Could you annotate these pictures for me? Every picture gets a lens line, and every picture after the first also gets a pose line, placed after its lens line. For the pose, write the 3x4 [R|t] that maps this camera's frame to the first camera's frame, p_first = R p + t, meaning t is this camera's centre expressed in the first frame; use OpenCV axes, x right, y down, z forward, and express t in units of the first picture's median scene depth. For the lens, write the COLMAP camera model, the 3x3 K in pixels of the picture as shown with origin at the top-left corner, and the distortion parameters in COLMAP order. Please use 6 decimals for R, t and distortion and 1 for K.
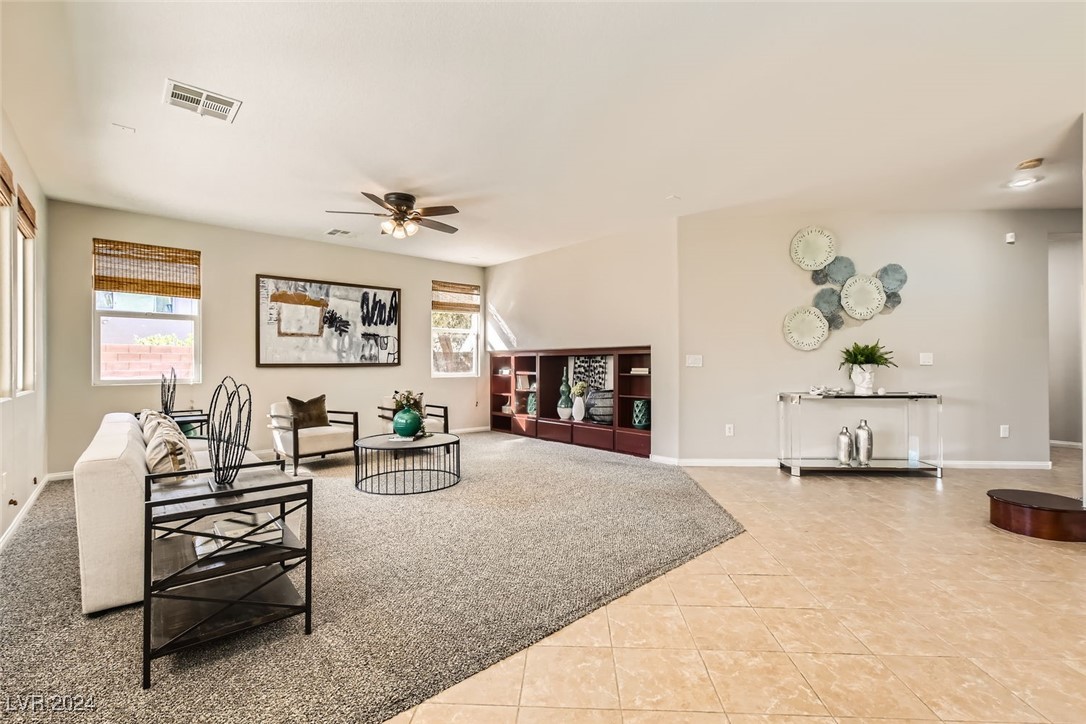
lens RADIAL K [[468.0, 0, 543.1], [0, 468.0, 366.1], [0, 0, 1]] dist [-0.010418, -0.006476]
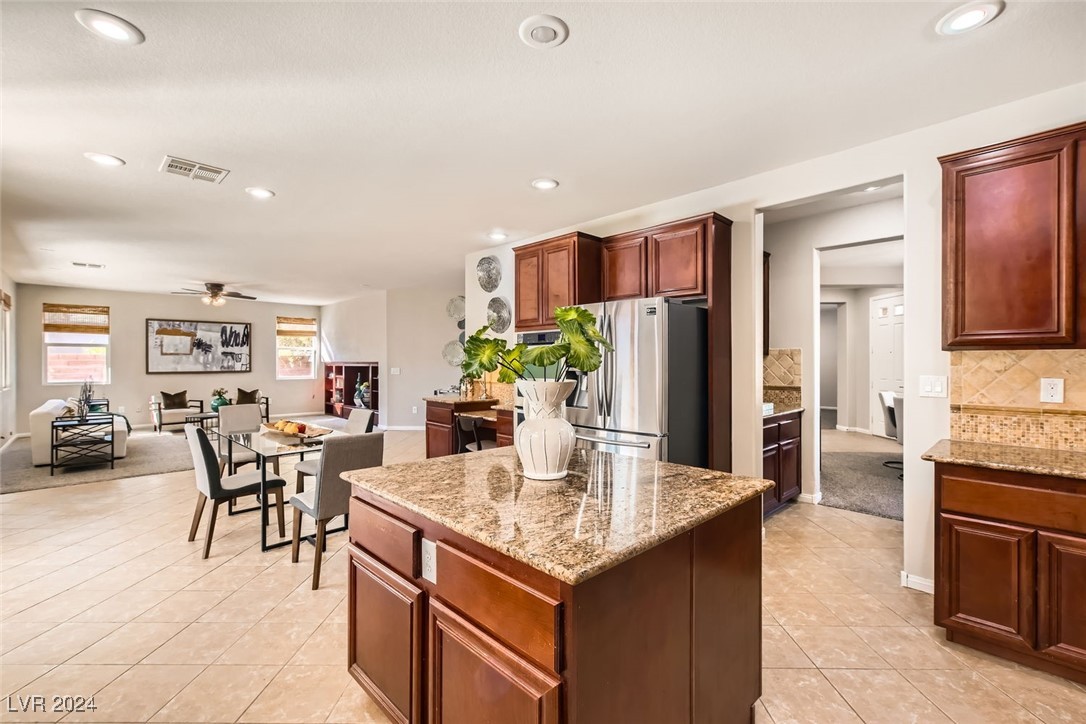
lens RADIAL K [[468.0, 0, 567.7], [0, 468.0, 362.6], [0, 0, 1]] dist [-0.010418, -0.006476]
pose [[0.997623, 0.000542, 0.068904, 0.705066], [-0.000354, 0.999996, -0.002740, -0.031557], [-0.068905, 0.002709, 0.997620, -0.685393]]
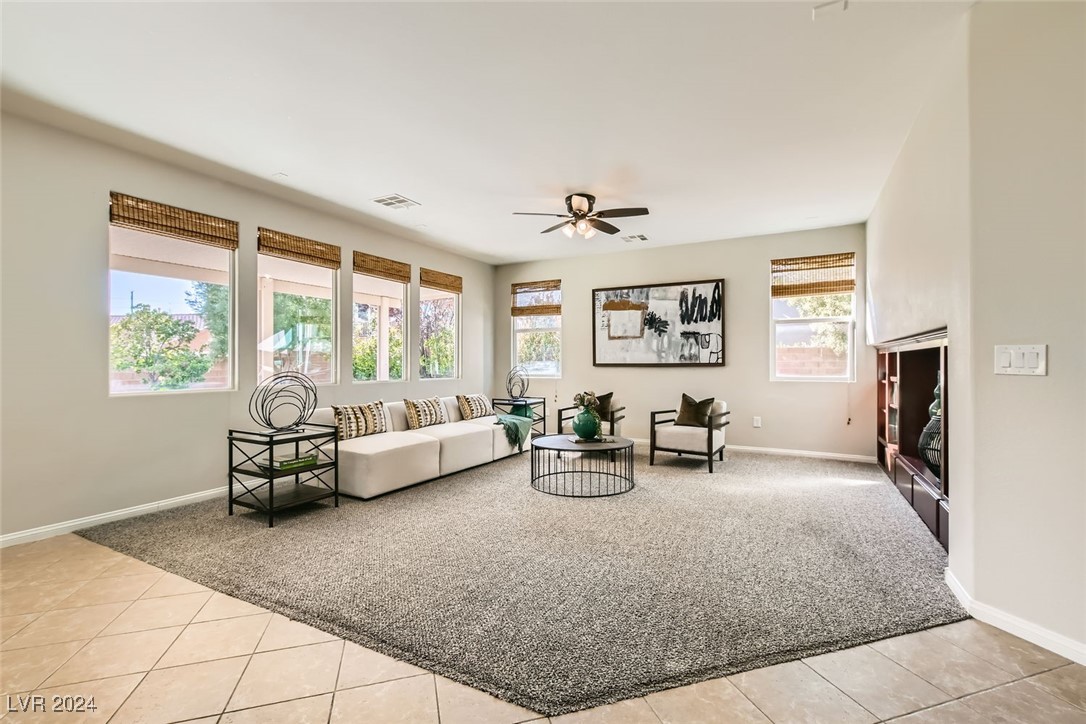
lens RADIAL K [[468.0, 0, 545.5], [0, 468.0, 363.2], [0, 0, 1]] dist [-0.010418, -0.006476]
pose [[0.366272, 0.002492, -0.930504, 0.424898], [-0.006332, 0.999980, 0.000186, -0.004667], [0.930486, 0.005824, 0.366281, 0.397898]]
